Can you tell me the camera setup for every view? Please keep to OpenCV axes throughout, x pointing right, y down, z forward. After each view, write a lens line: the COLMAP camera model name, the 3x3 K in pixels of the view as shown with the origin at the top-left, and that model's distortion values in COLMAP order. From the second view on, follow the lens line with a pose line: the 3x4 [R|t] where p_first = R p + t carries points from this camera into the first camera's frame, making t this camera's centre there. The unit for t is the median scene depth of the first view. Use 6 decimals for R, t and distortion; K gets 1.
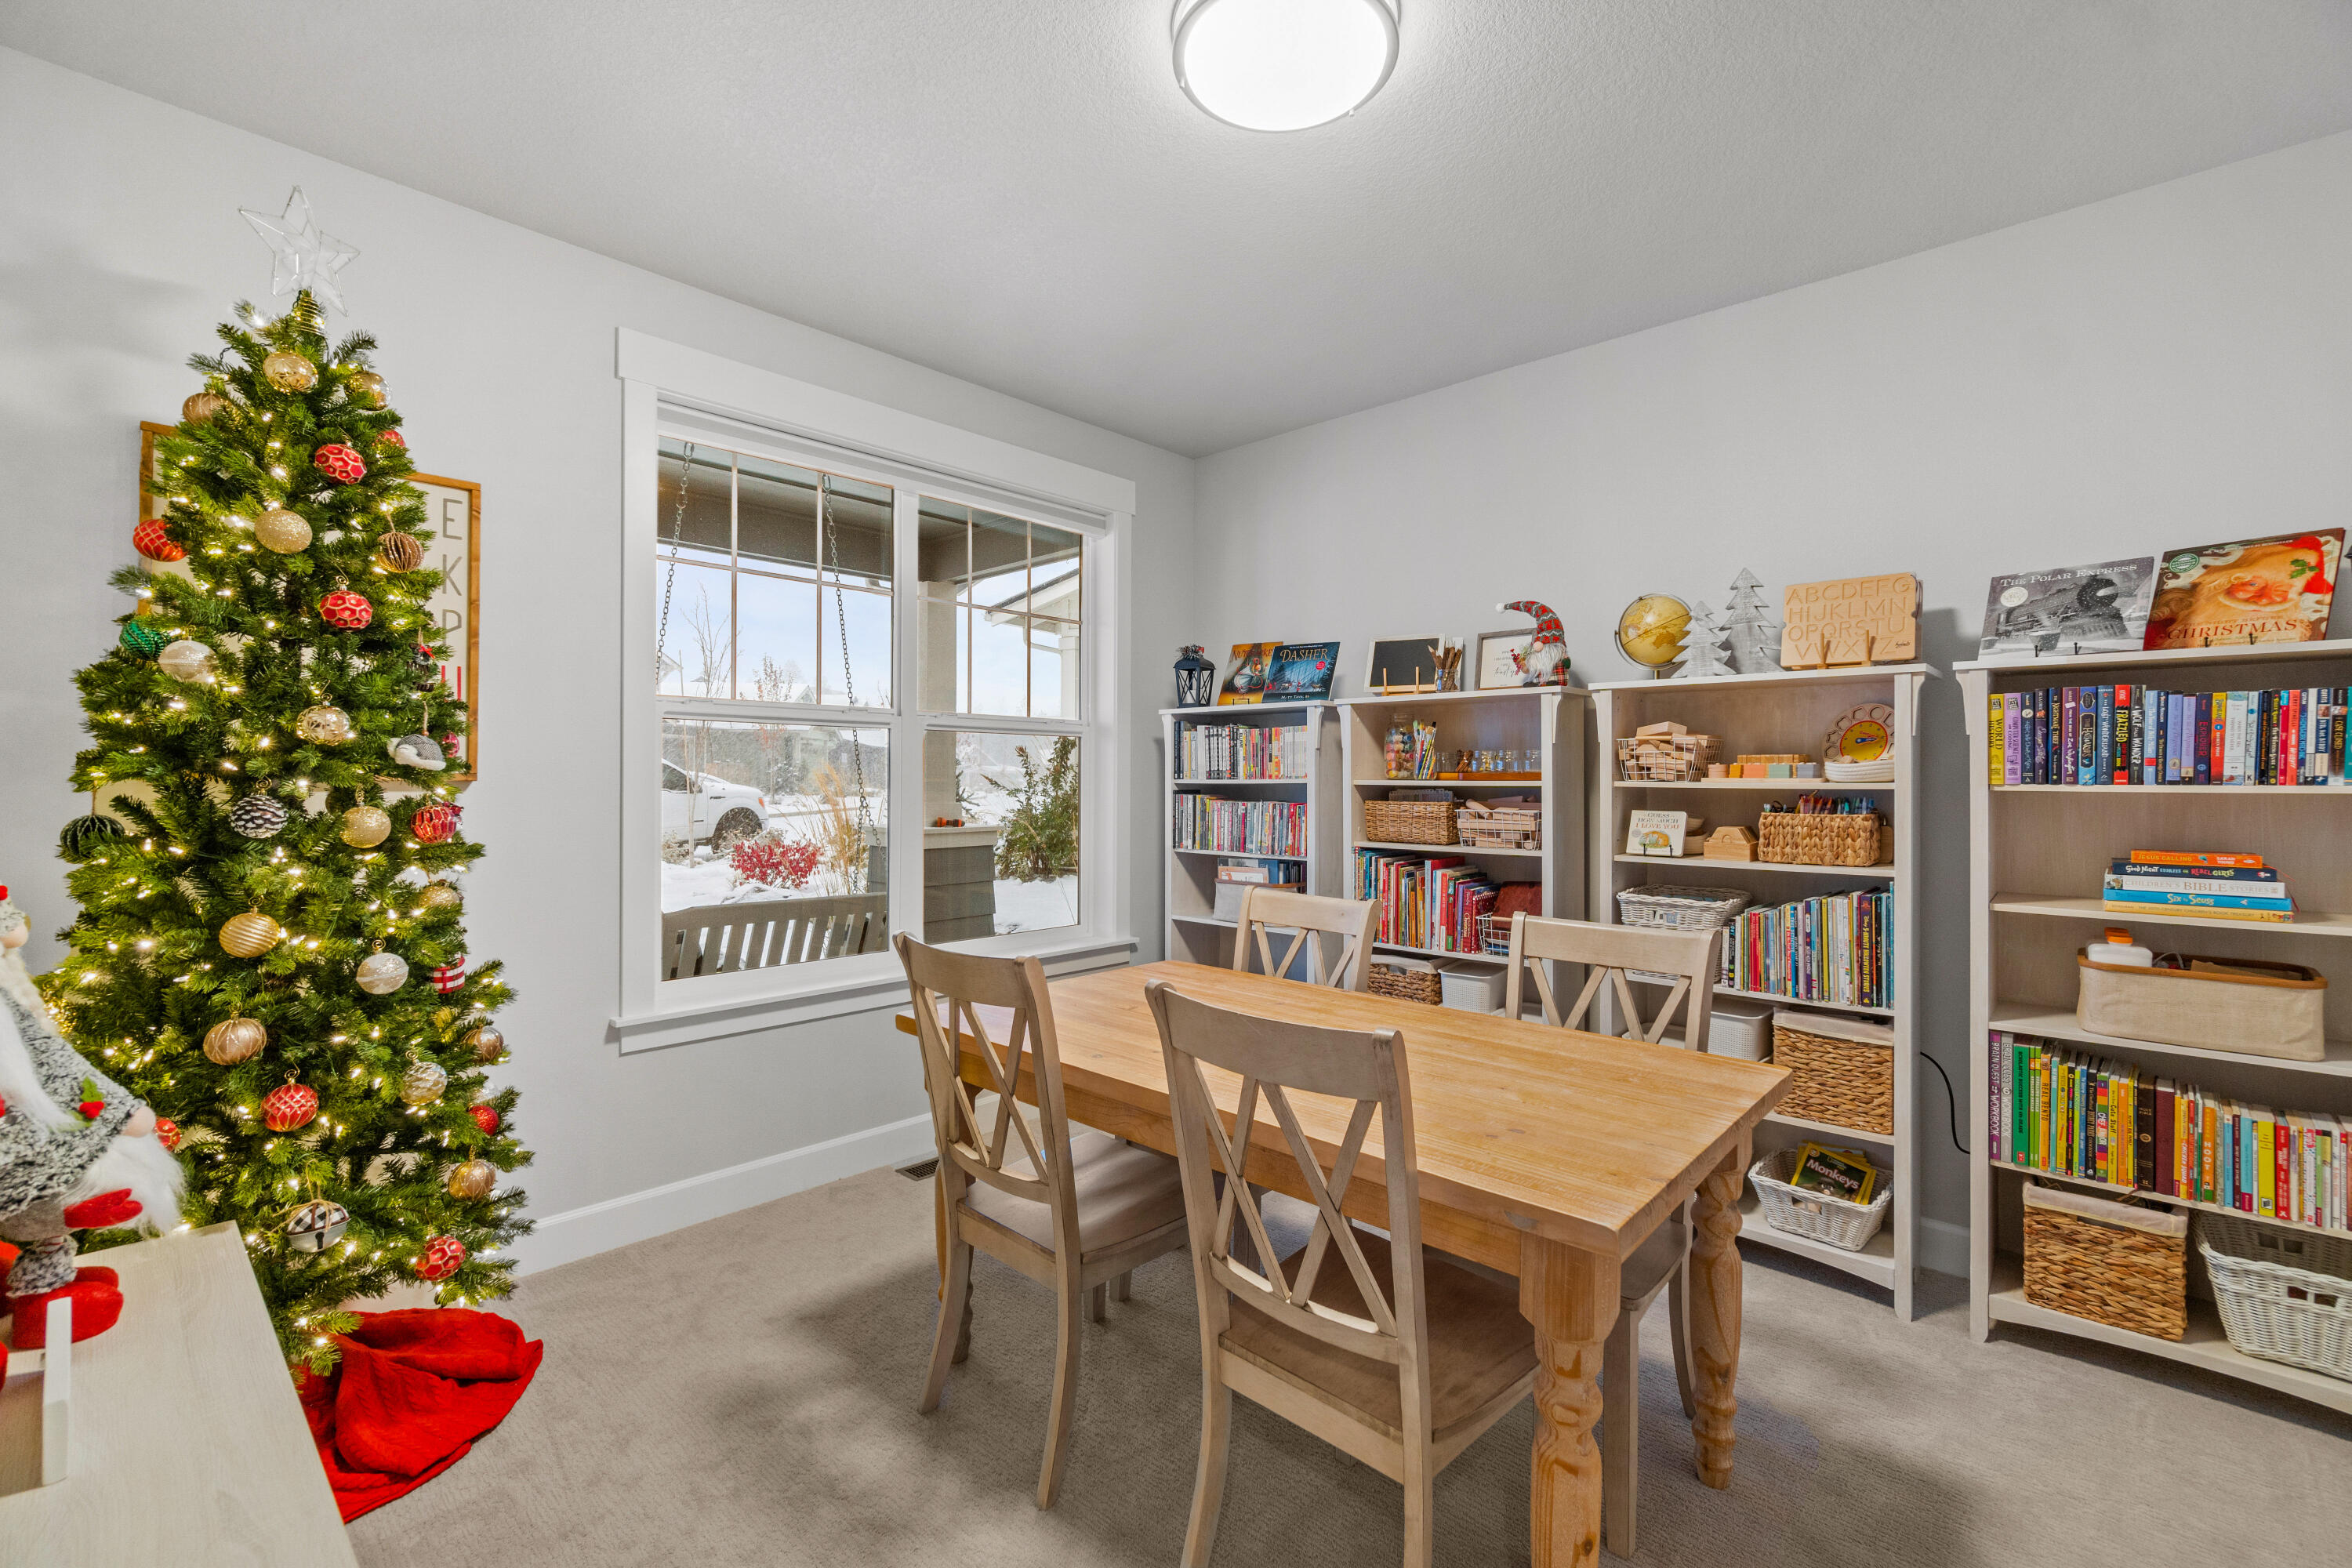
lens RADIAL K [[1019.8, 0, 1177.9], [0, 1019.8, 785.3], [0, 0, 1]] dist [-0.003178, 0.000679]
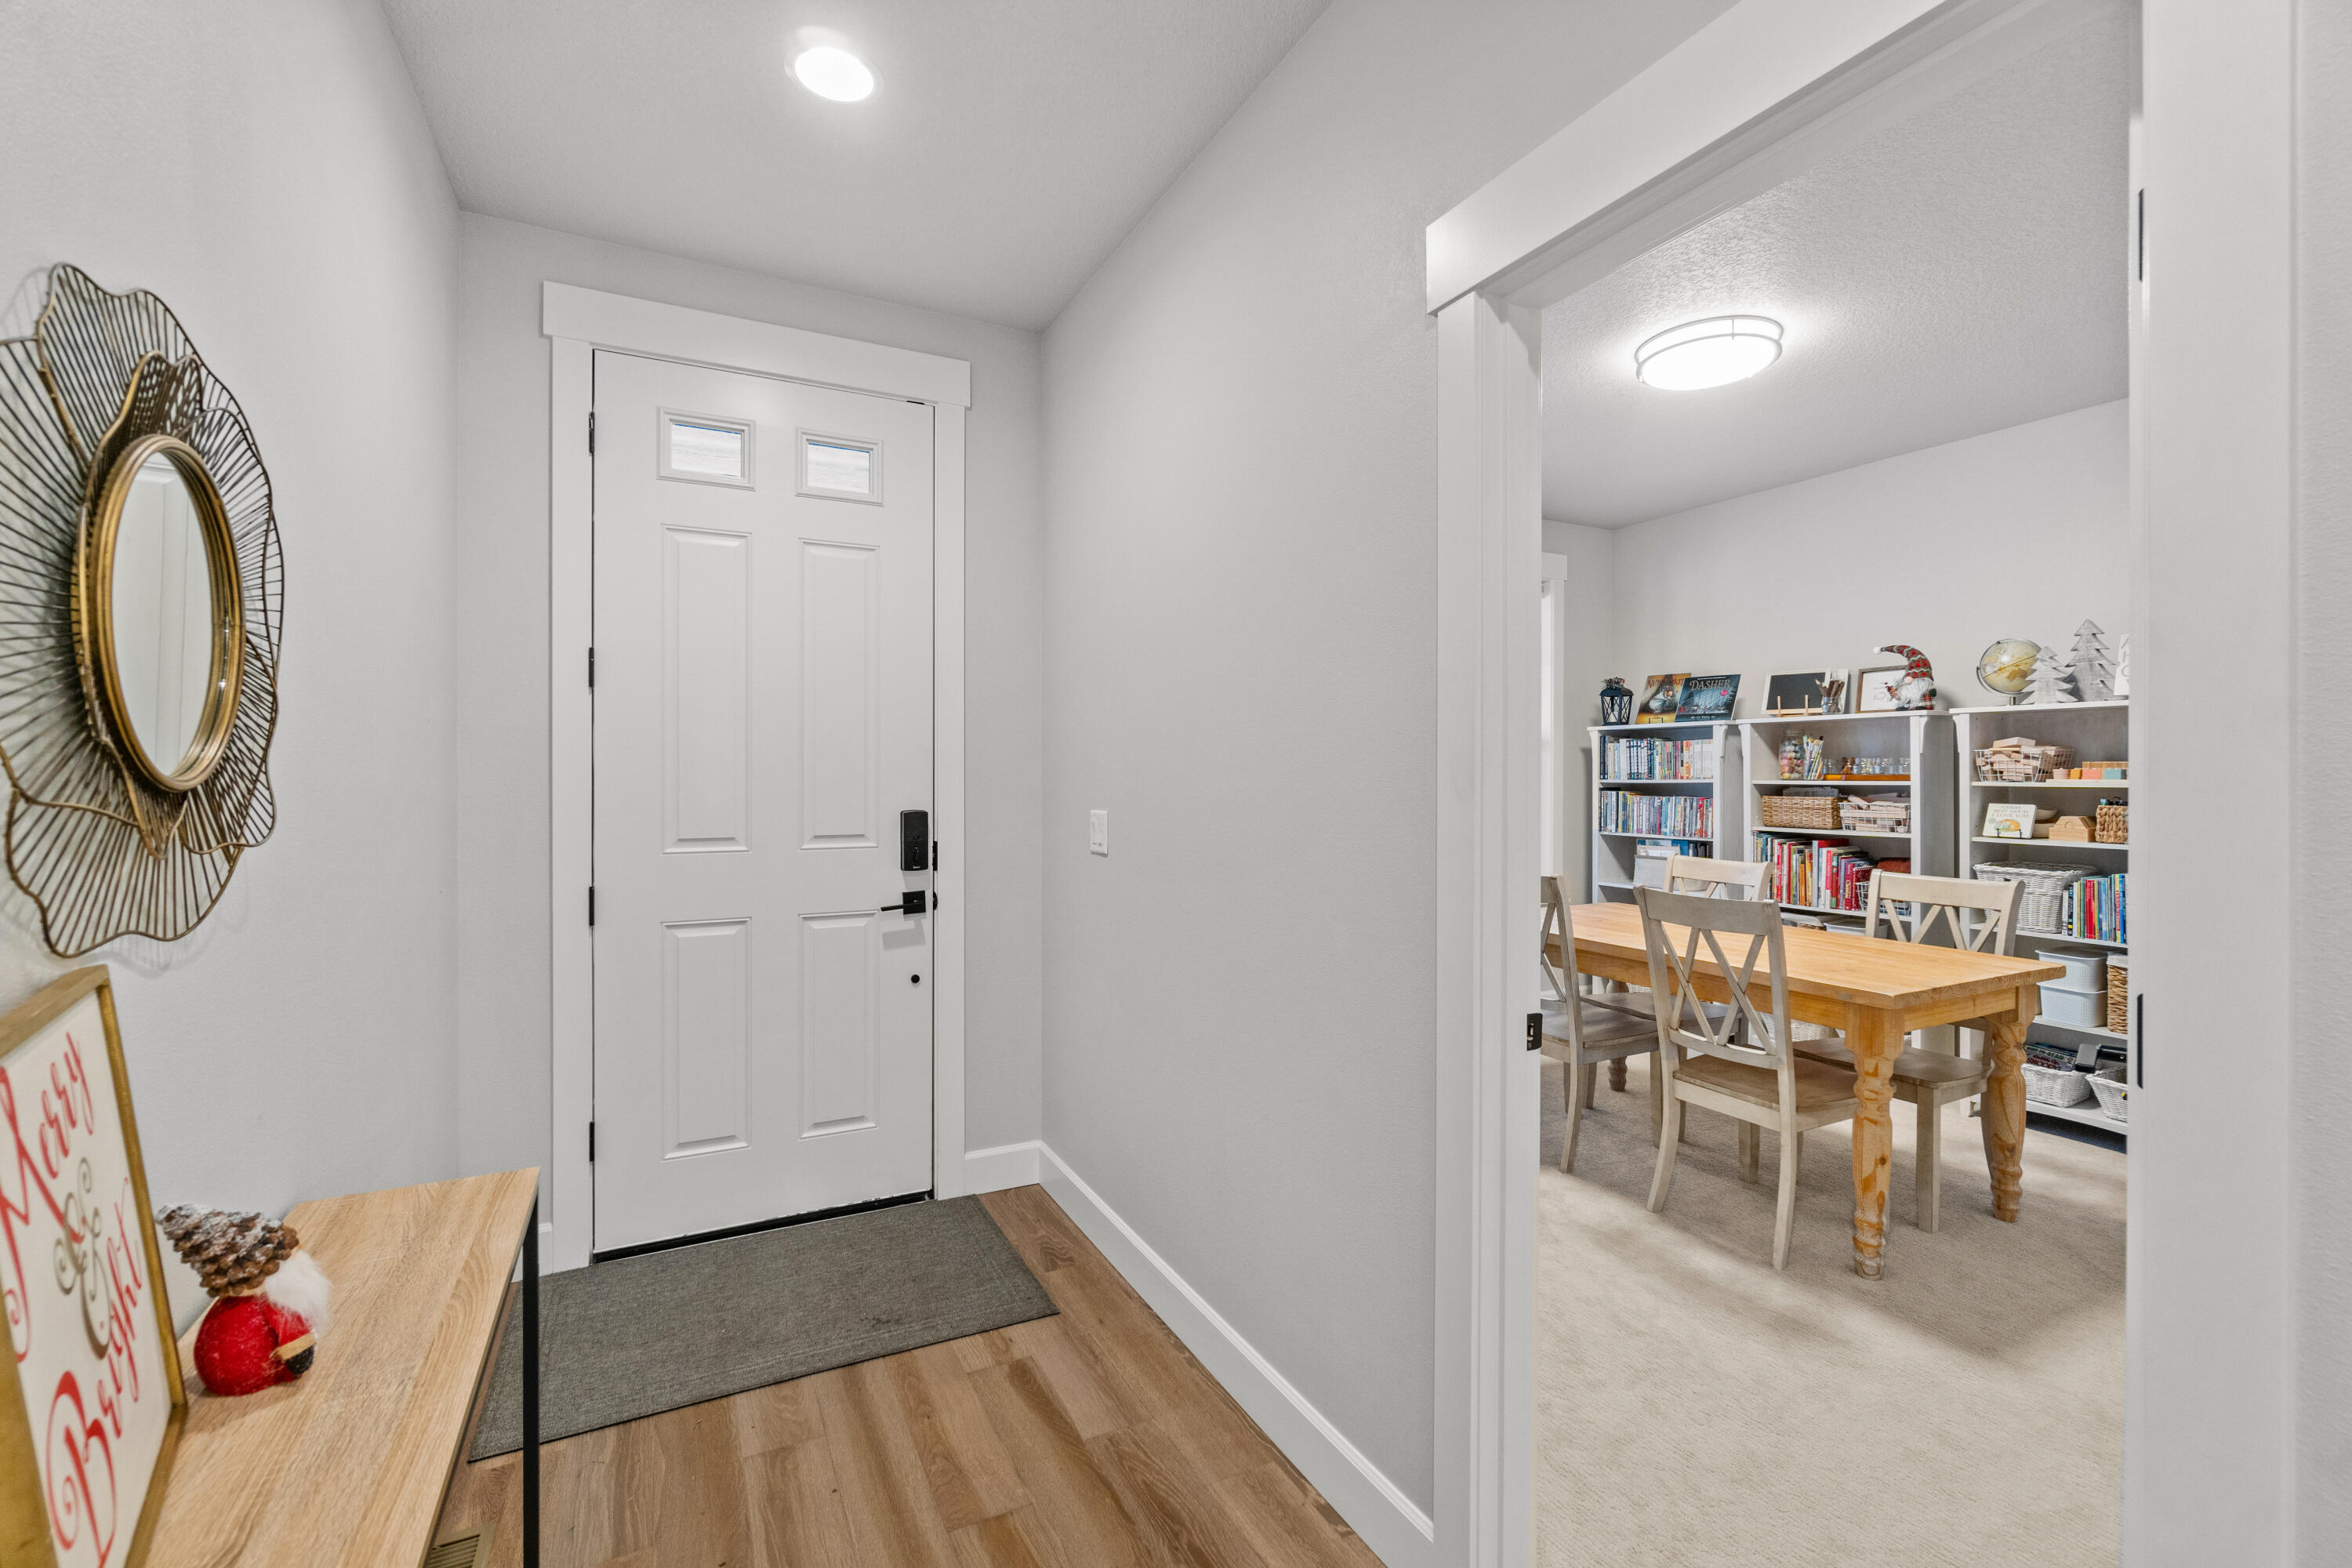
lens RADIAL K [[1019.8, 0, 1183.7], [0, 1019.8, 779.8], [0, 0, 1]] dist [-0.003178, 0.000679]
pose [[0.943031, -0.000377, -0.332704, -0.092734], [-0.000532, 0.999996, -0.002639, -0.002048], [0.332704, 0.002666, 0.943028, -0.543474]]
